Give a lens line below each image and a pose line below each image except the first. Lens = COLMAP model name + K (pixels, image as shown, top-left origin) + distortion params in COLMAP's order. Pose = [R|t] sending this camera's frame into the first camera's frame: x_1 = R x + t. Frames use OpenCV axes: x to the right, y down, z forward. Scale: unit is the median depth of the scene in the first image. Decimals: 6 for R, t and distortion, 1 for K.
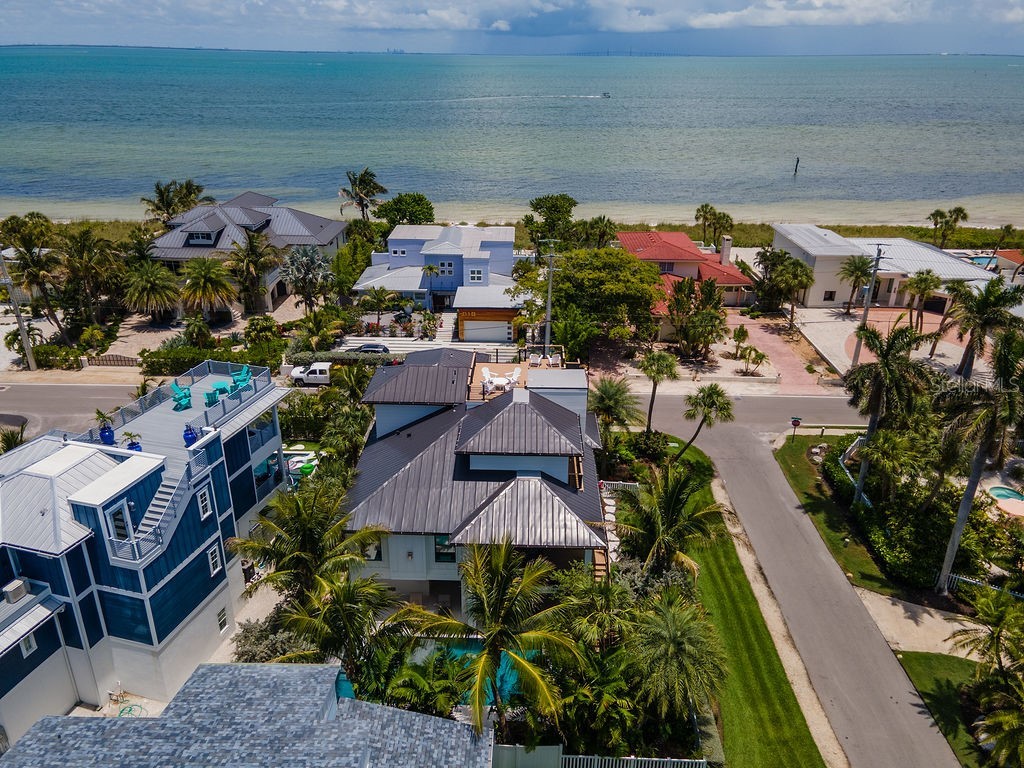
lens RADIAL K [[744.4, 0, 508.1], [0, 744.4, 381.3], [0, 0, 1]] dist [0.021046, 0.045654]
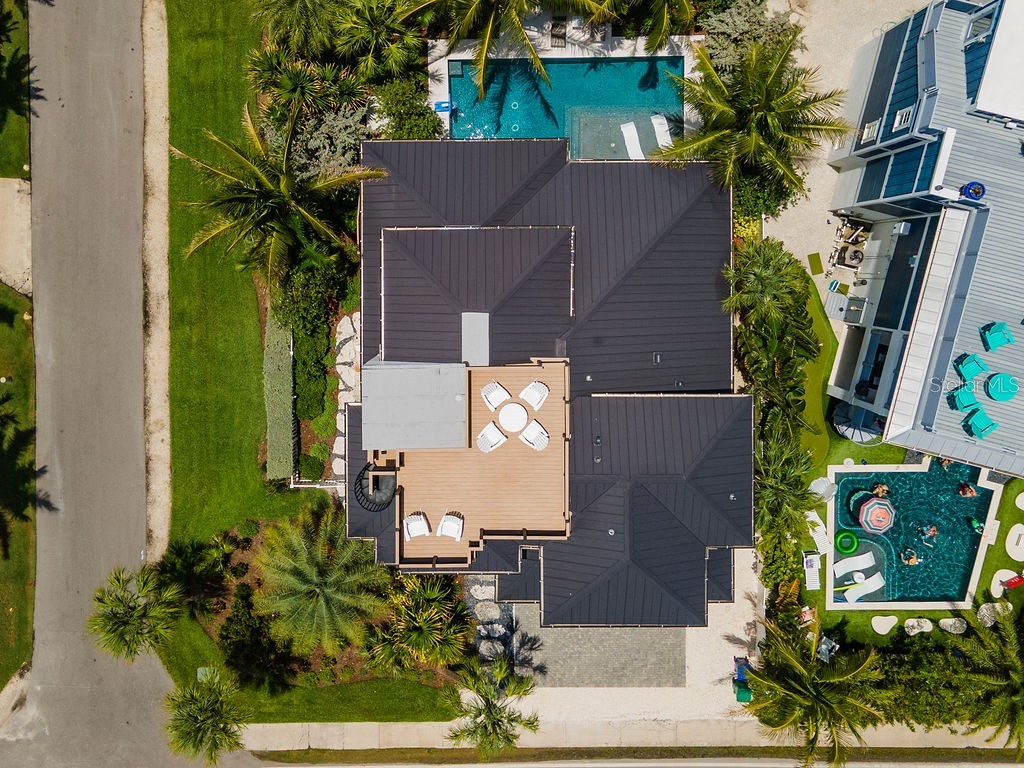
lens RADIAL K [[740.4, 0, 507.3], [0, 740.4, 387.0], [0, 0, 1]] dist [0.038435, 0.003769]
pose [[-0.999497, 0.027258, 0.016207, -0.022151], [0.003580, -0.410822, 0.911709, -0.431747], [0.031510, 0.911308, 0.410517, 0.768211]]
